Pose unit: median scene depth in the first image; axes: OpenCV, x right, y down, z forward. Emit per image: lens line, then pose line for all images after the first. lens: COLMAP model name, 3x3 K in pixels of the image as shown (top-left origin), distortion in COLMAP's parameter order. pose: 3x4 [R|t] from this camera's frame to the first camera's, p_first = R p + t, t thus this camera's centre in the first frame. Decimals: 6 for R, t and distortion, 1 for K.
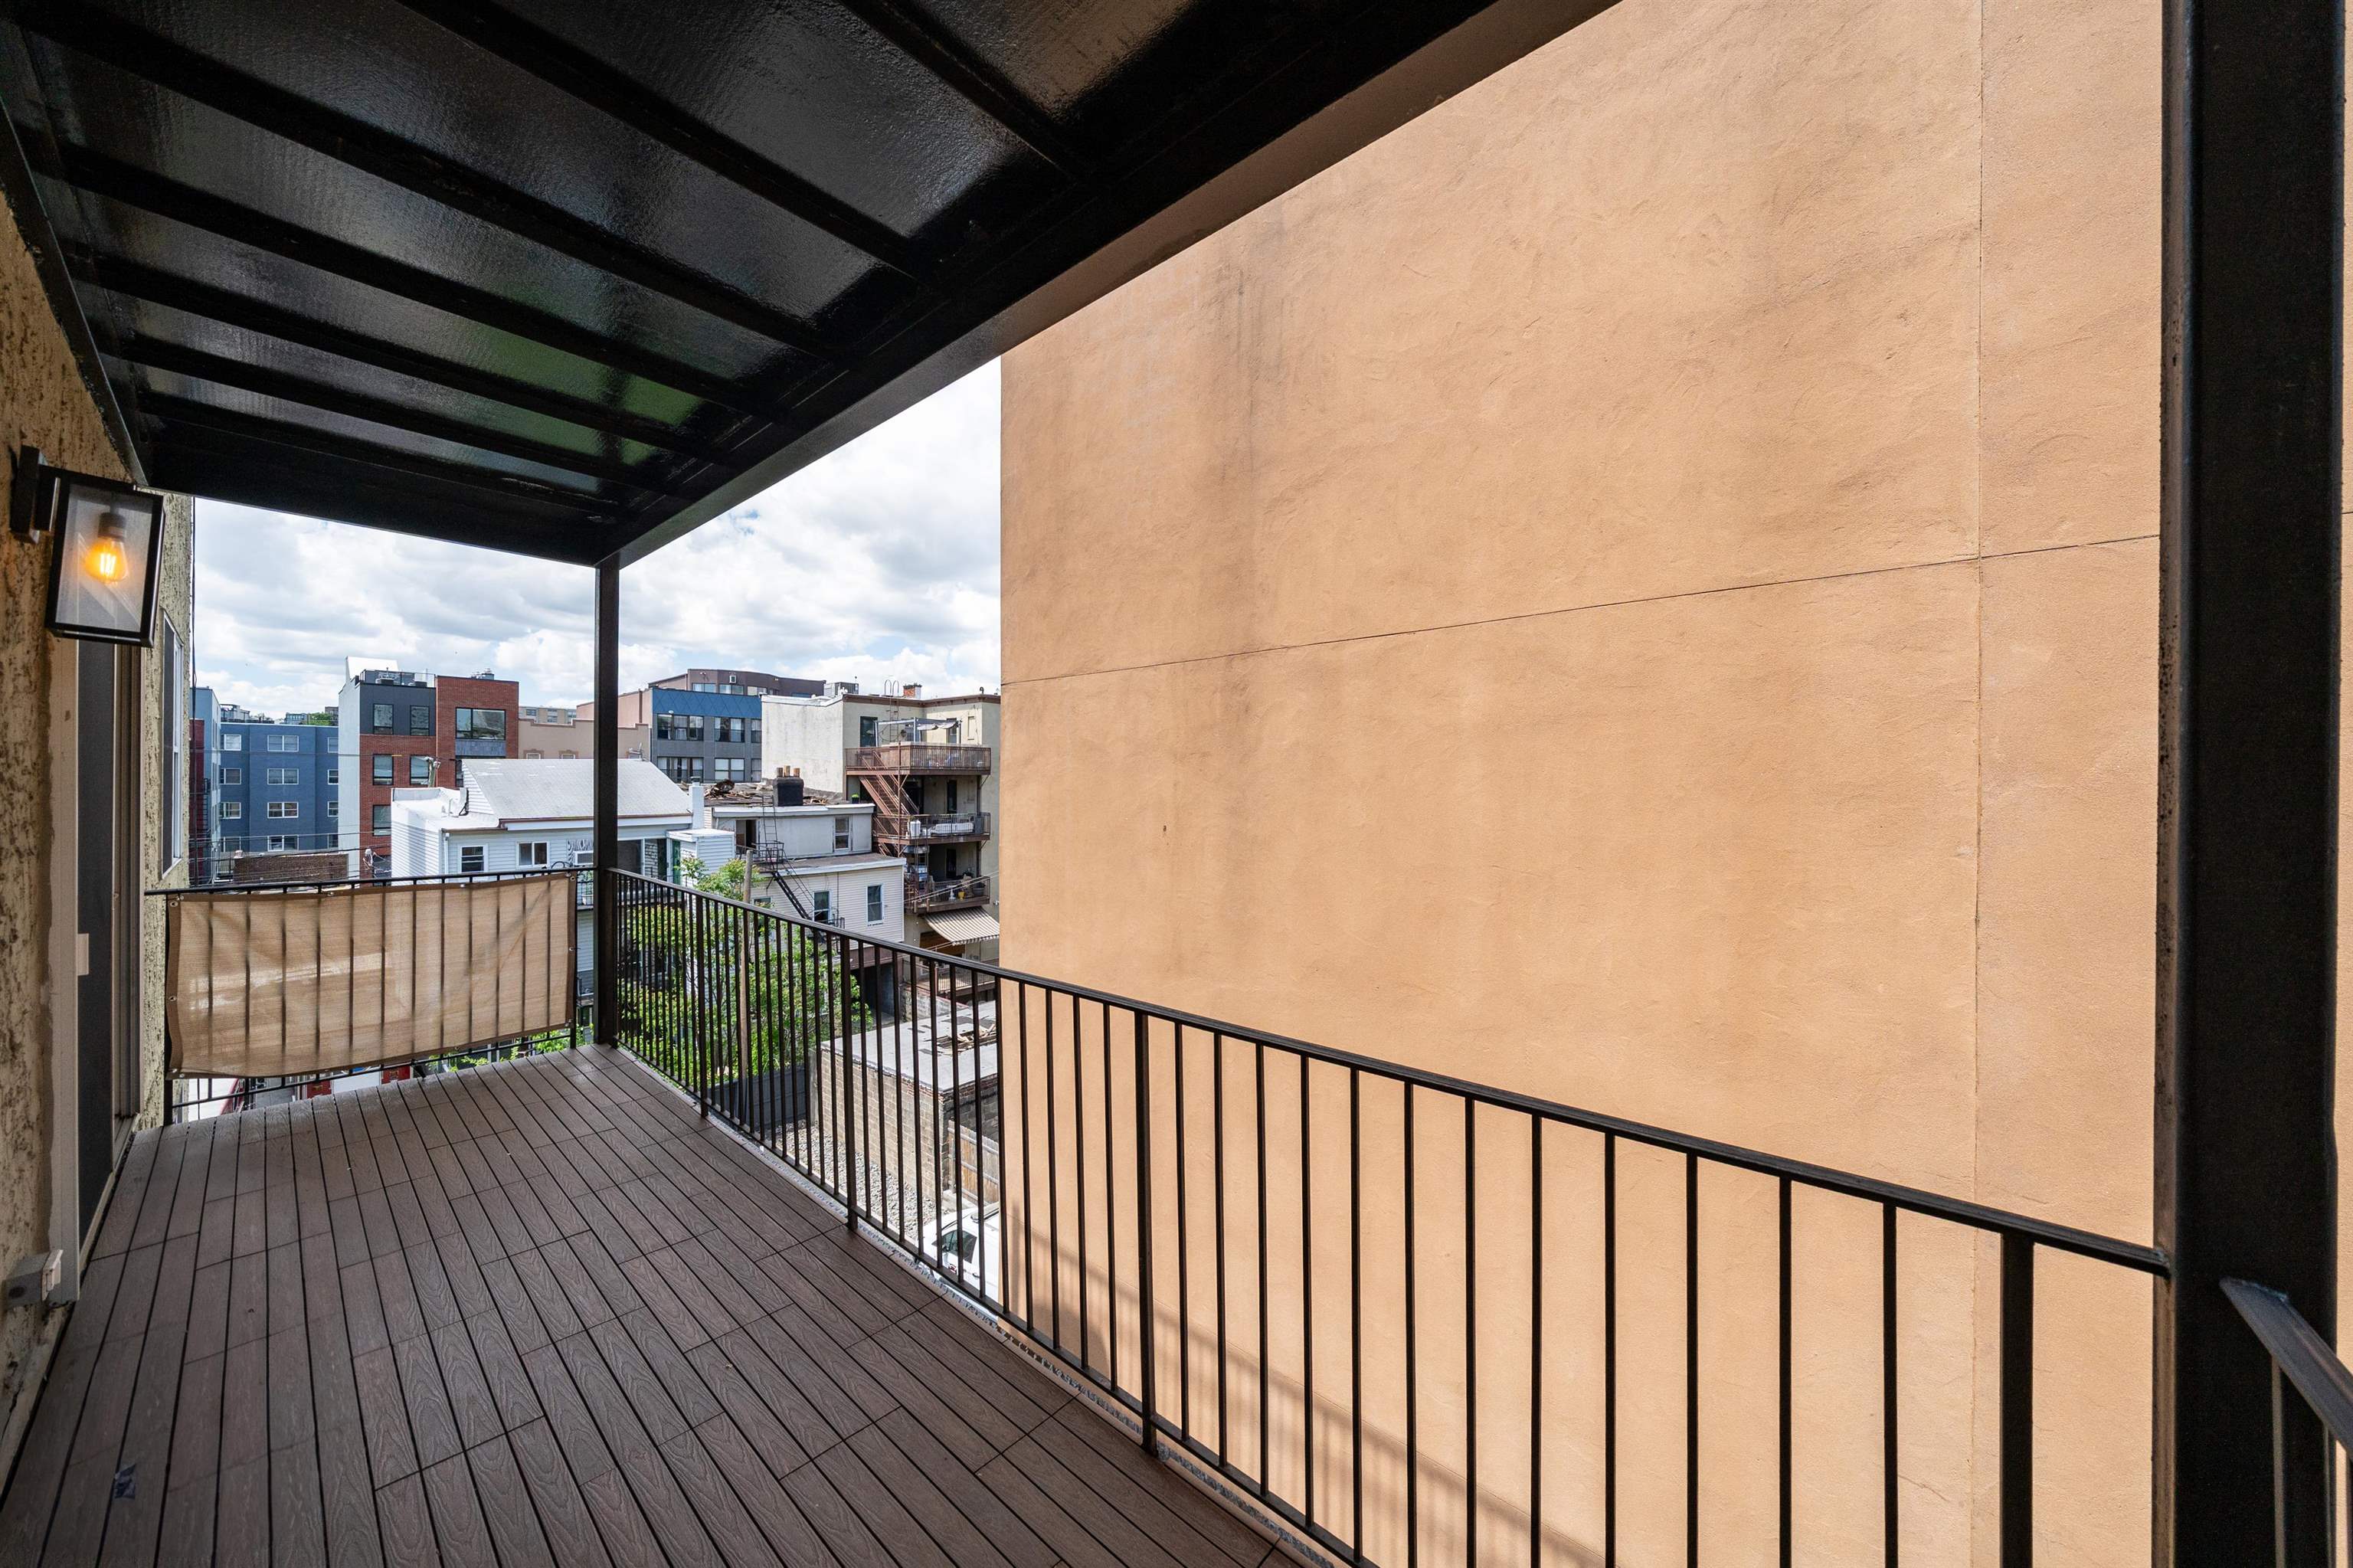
lens RADIAL K [[838.5, 0, 1191.0], [0, 838.5, 779.8], [0, 0, 1]] dist [-0.004808, -0.000014]
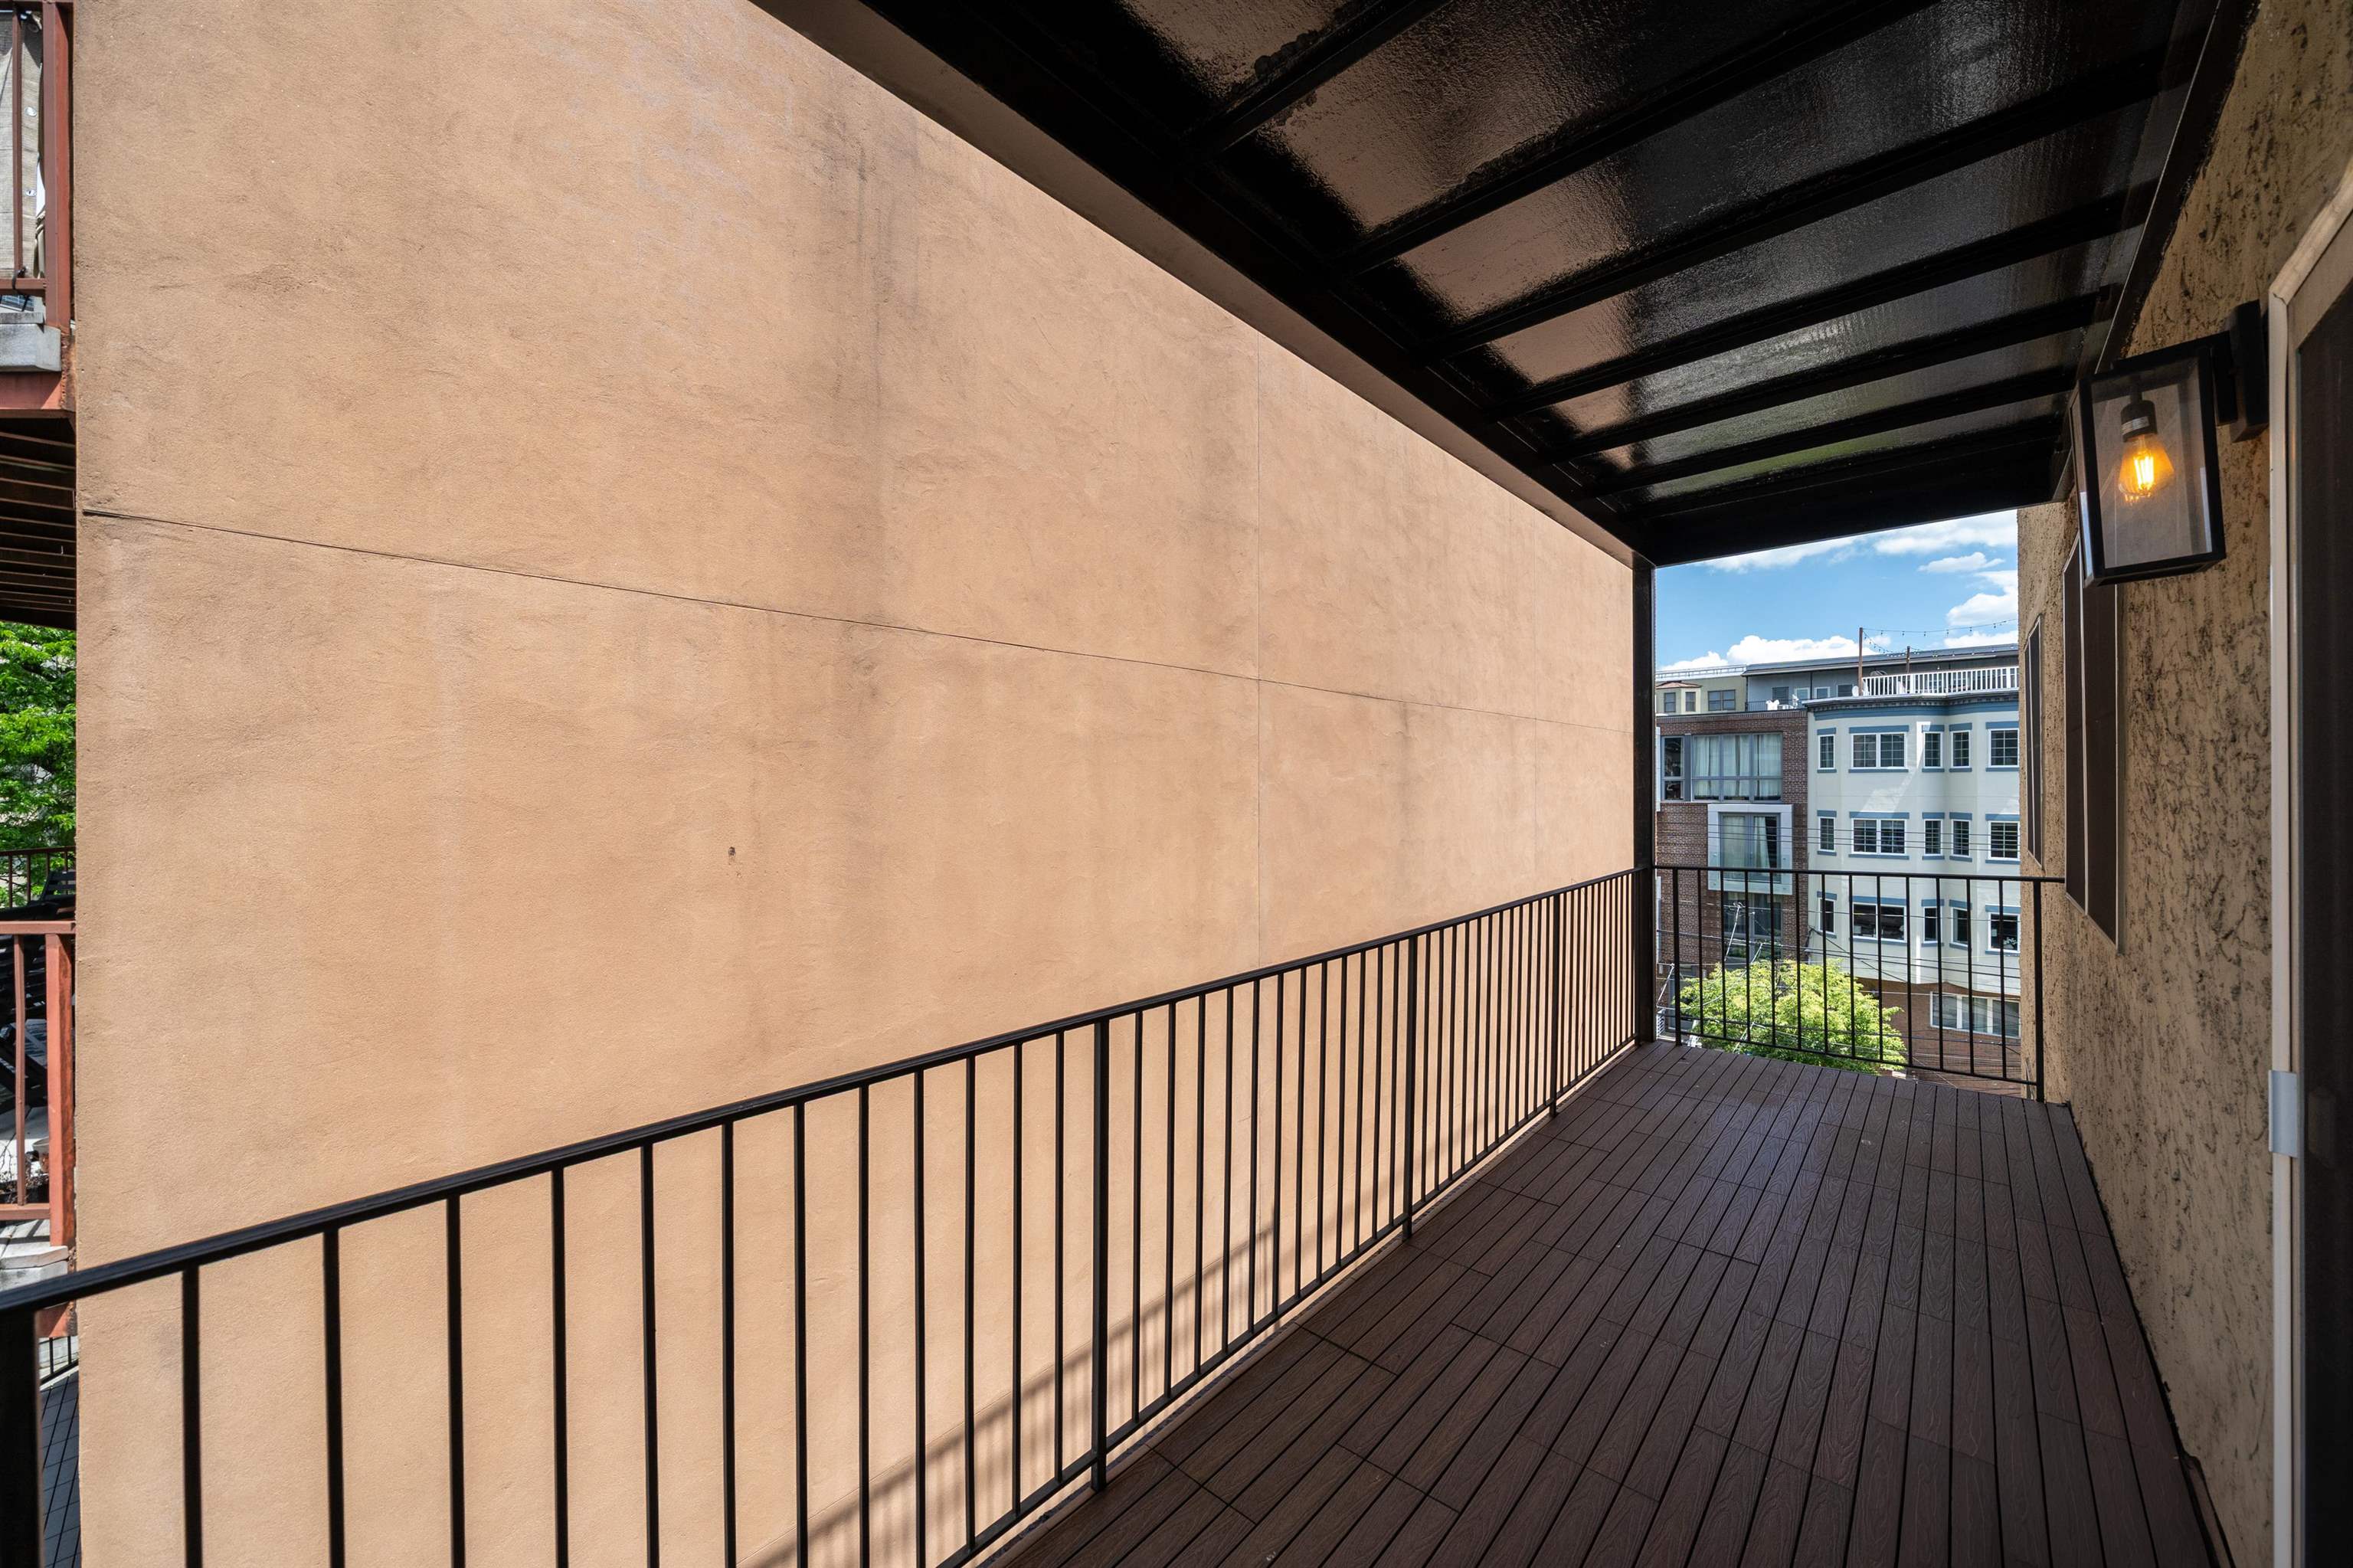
lens RADIAL K [[891.2, 0, 1189.9], [0, 891.2, 788.7], [0, 0, 1]] dist [-0.004666, -0.000205]
pose [[-0.014125, -0.003902, 0.999893, -0.867909], [0.002408, 0.999989, 0.003936, 0.007471], [-0.999897, 0.002464, -0.014115, 0.751224]]
